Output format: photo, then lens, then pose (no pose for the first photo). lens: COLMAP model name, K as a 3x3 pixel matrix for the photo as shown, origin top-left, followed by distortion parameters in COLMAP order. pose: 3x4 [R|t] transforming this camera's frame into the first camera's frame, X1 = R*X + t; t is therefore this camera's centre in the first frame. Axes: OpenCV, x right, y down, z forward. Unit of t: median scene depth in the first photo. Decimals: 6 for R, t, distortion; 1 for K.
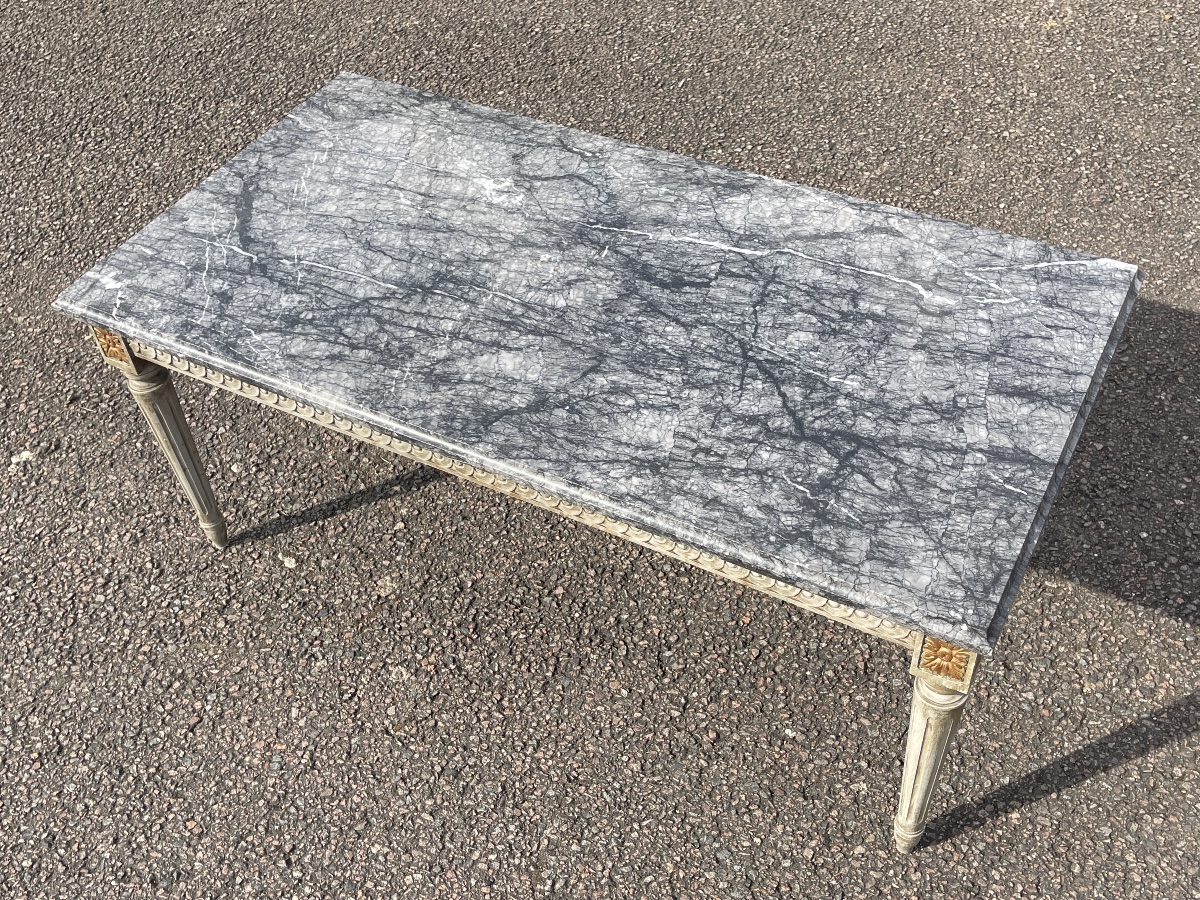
lens RADIAL K [[1238.8, 0, 600.4], [0, 1238.8, 450.2], [0, 0, 1]] dist [0.029735, 0.000000]
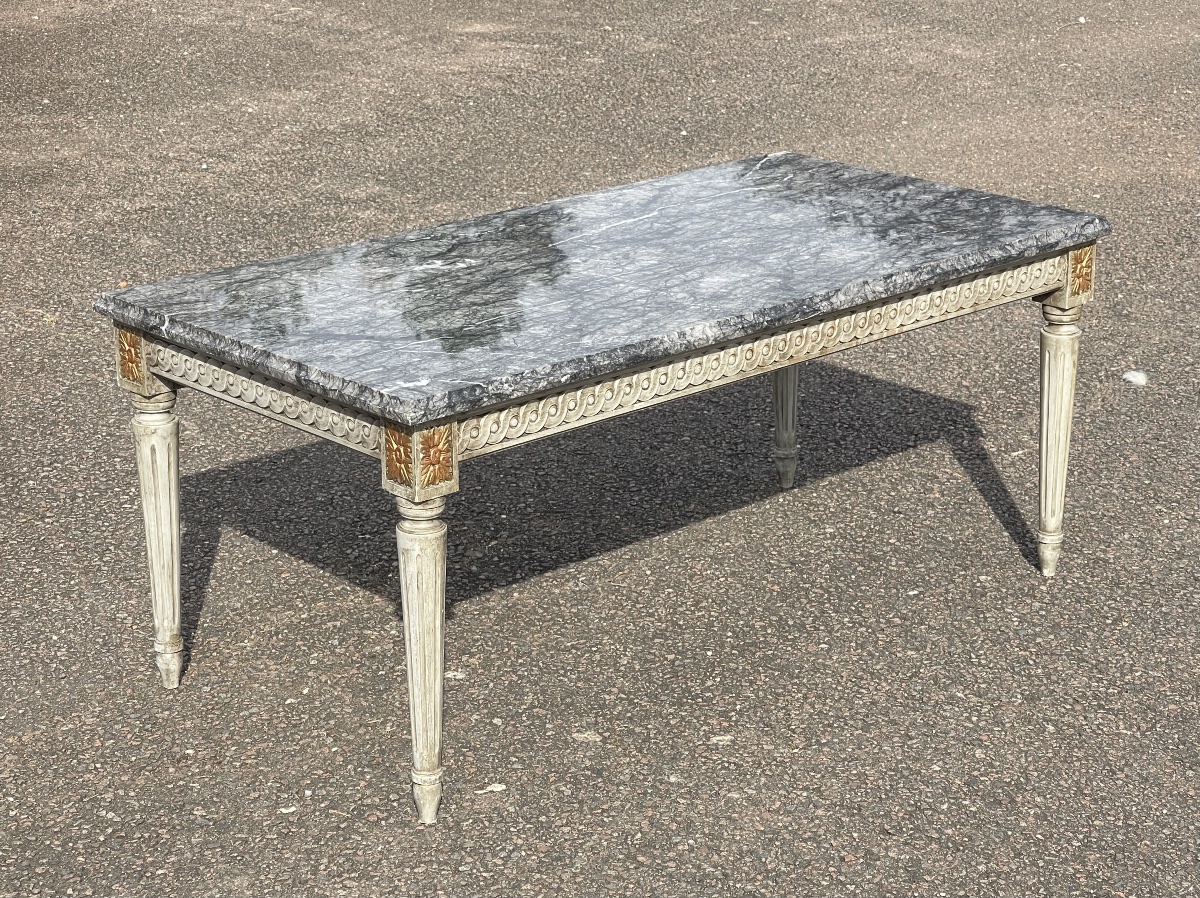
lens RADIAL K [[2632.2, 0, 599.6], [0, 2632.2, 456.4], [0, 0, 1]] dist [0.181275, 0.000000]
pose [[0.322724, -0.243064, 0.914751, -1.924232], [0.672083, 0.739359, -0.040652, 0.057184], [-0.666448, 0.627908, 0.401968, 0.216342]]
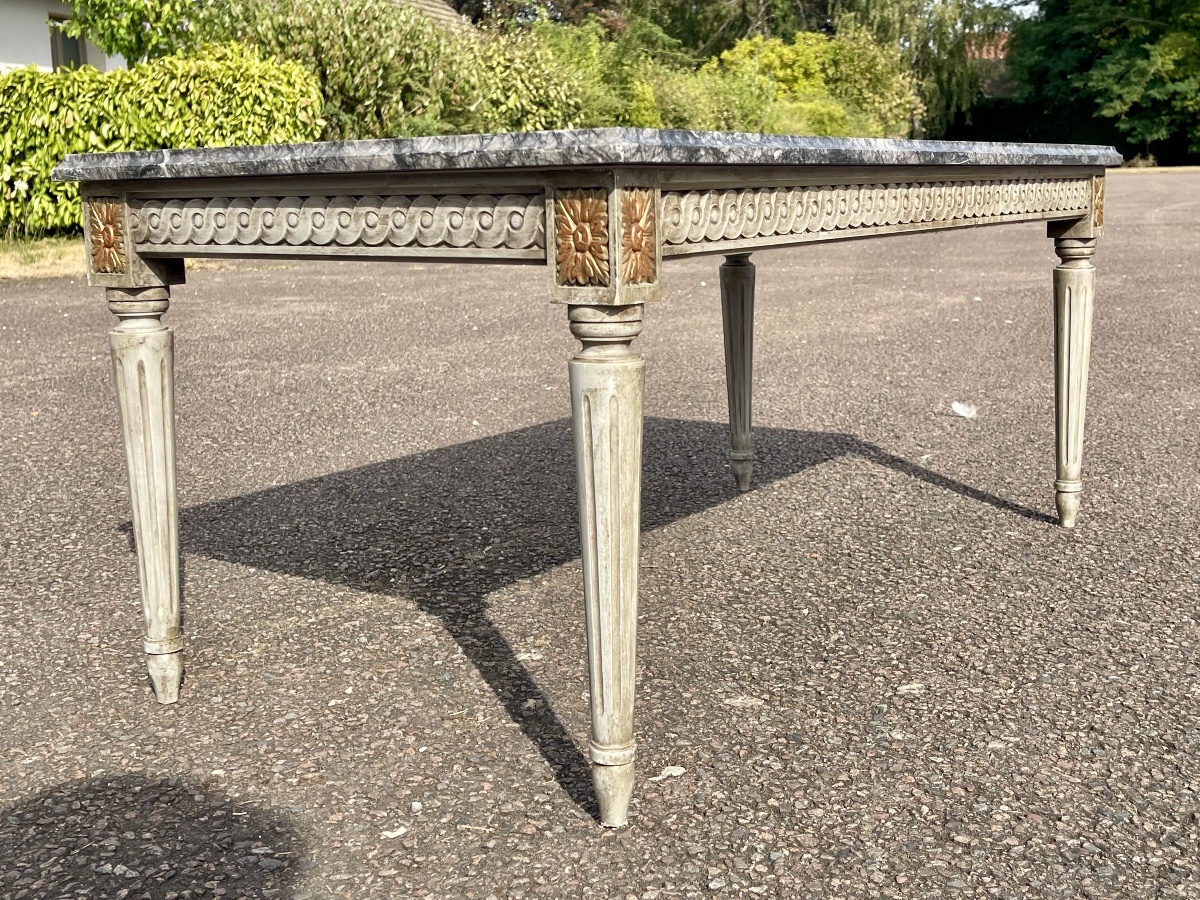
lens RADIAL K [[1450.1, 0, 606.3], [0, 1450.1, 437.0], [0, 0, 1]] dist [0.030524, 0.000000]
pose [[0.099124, -0.105301, 0.989488, -1.007923], [0.727996, 0.685581, 0.000031, -0.036053], [-0.678378, 0.720340, 0.144617, 0.959595]]
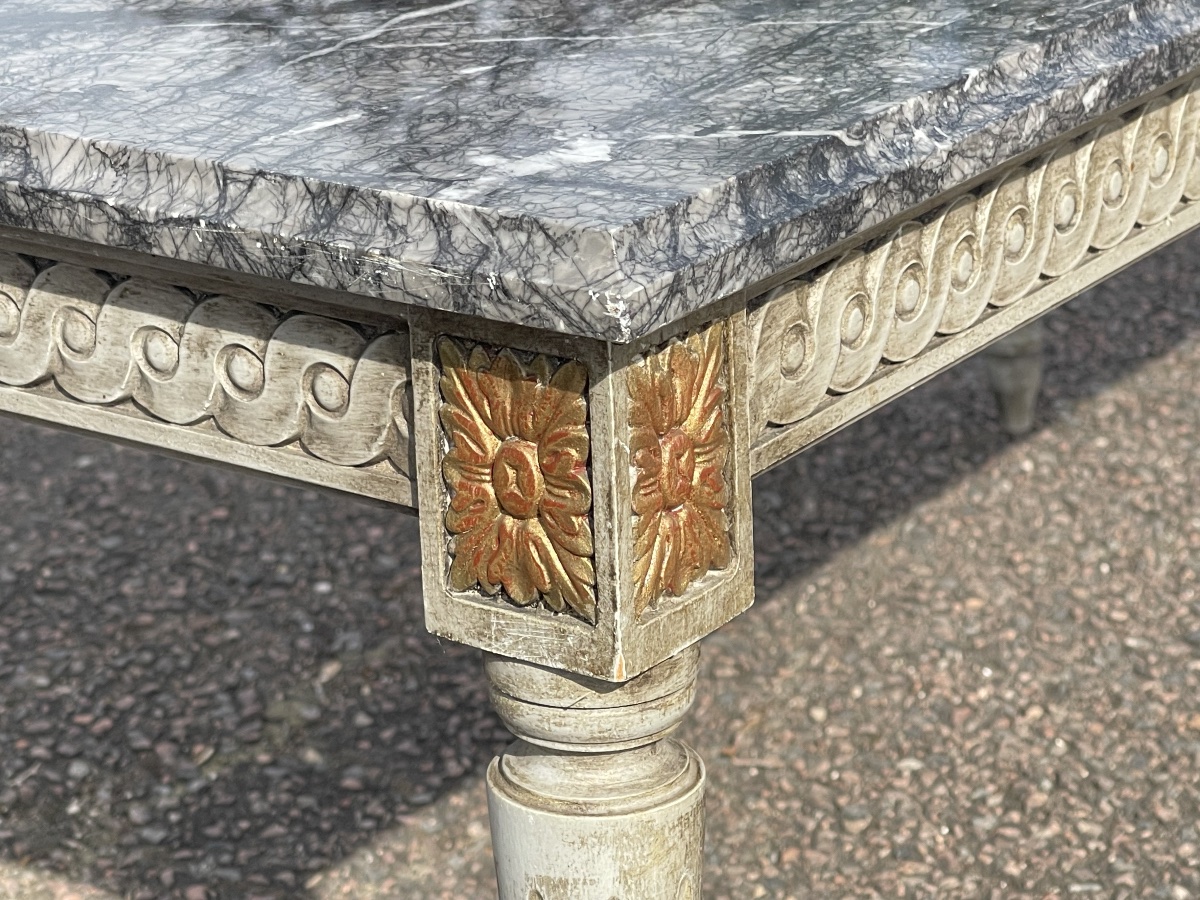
lens RADIAL K [[3703.5, 0, 596.1], [0, 3703.5, 445.6], [0, 0, 1]] dist [0.009664, 0.000000]
pose [[0.122347, -0.286847, 0.950132, -0.904672], [0.734401, 0.670110, 0.107741, -0.154717], [-0.667598, 0.684596, 0.292647, 0.824621]]
